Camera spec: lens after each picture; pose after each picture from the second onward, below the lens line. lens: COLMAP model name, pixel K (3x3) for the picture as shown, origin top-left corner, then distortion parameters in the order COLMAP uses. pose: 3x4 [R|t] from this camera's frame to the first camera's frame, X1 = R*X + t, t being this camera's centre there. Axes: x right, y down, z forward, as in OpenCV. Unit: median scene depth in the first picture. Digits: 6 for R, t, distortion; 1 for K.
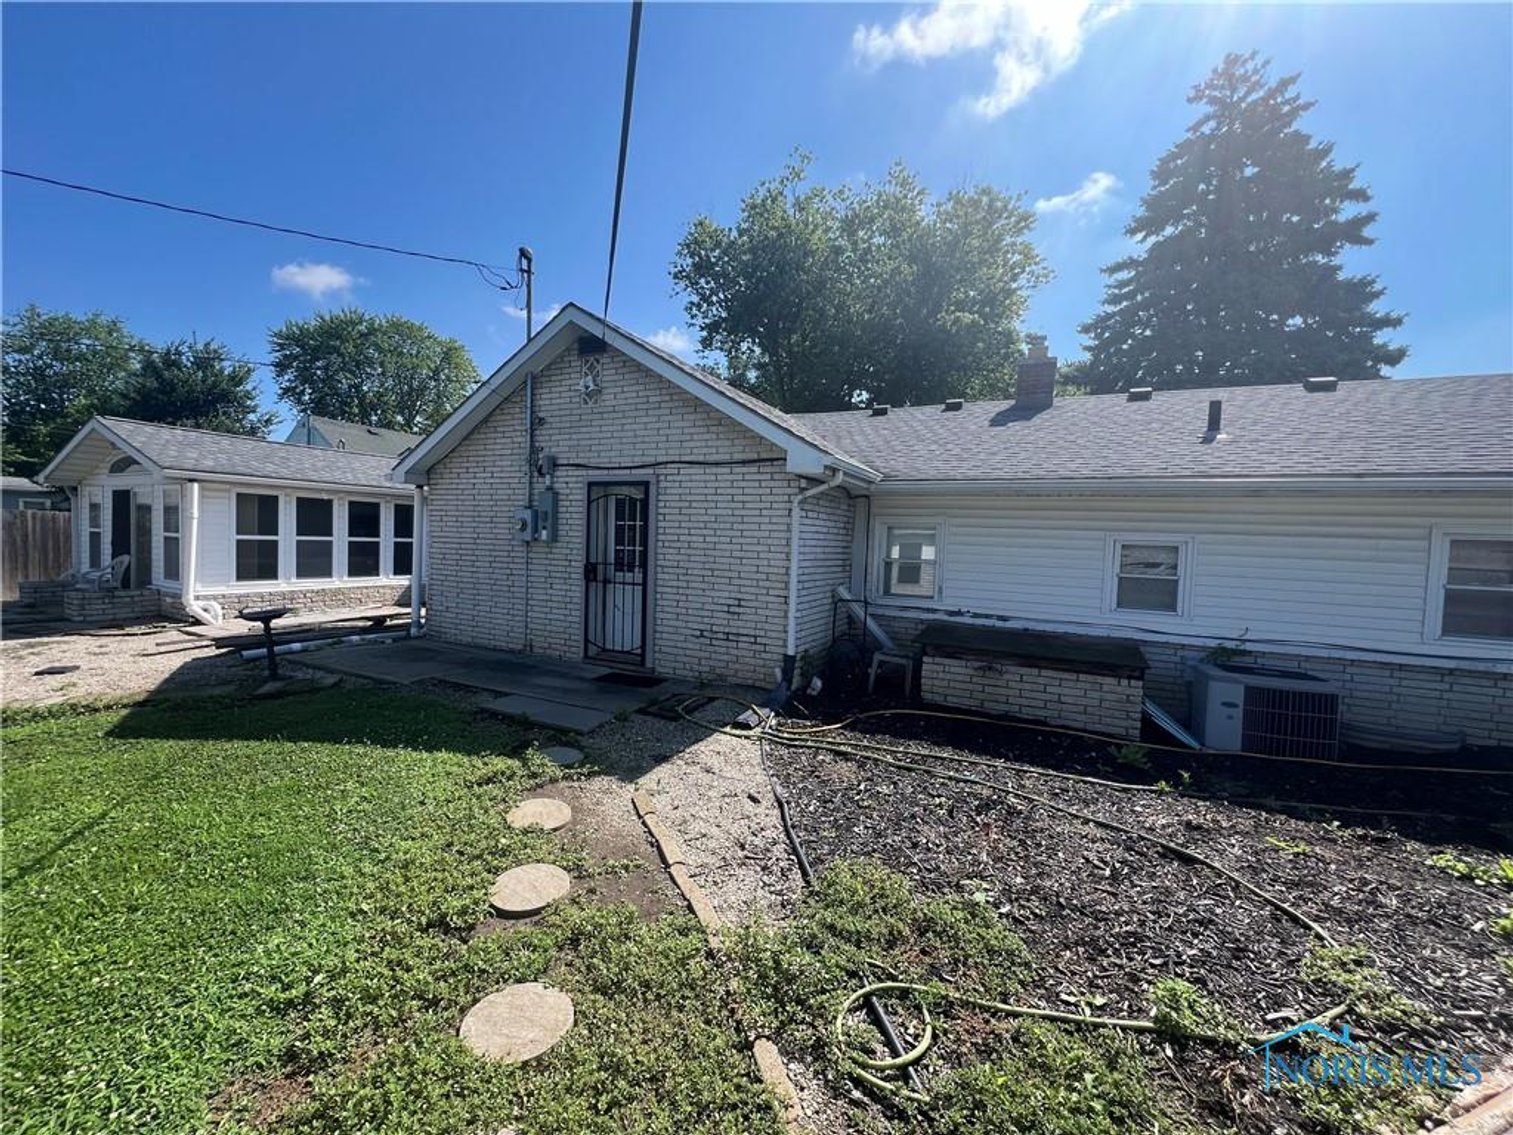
lens RADIAL K [[602.2, 0, 753.4], [0, 602.2, 569.7], [0, 0, 1]] dist [-0.002967, -0.000177]
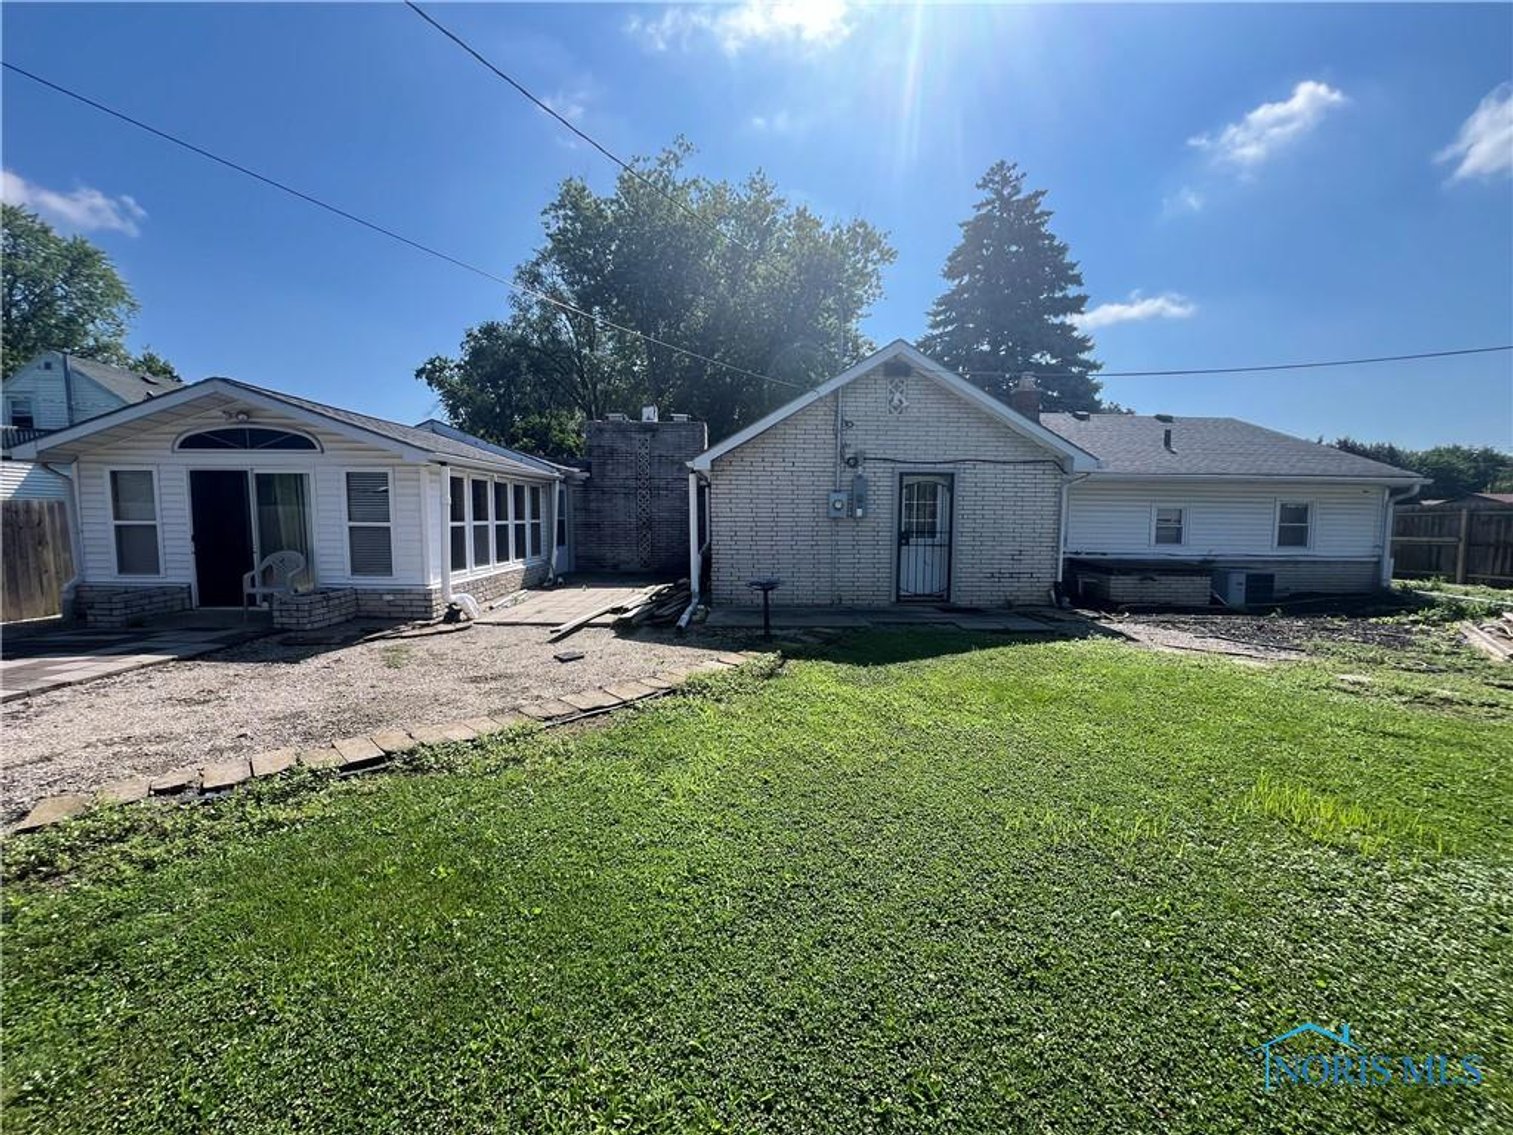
lens RADIAL K [[602.2, 0, 763.2], [0, 602.2, 567.5], [0, 0, 1]] dist [-0.002967, -0.000177]
pose [[0.882329, -0.068657, 0.465598, -1.140948], [0.046047, 0.997149, 0.059780, -0.026271], [-0.468375, -0.031306, 0.882975, -0.057699]]
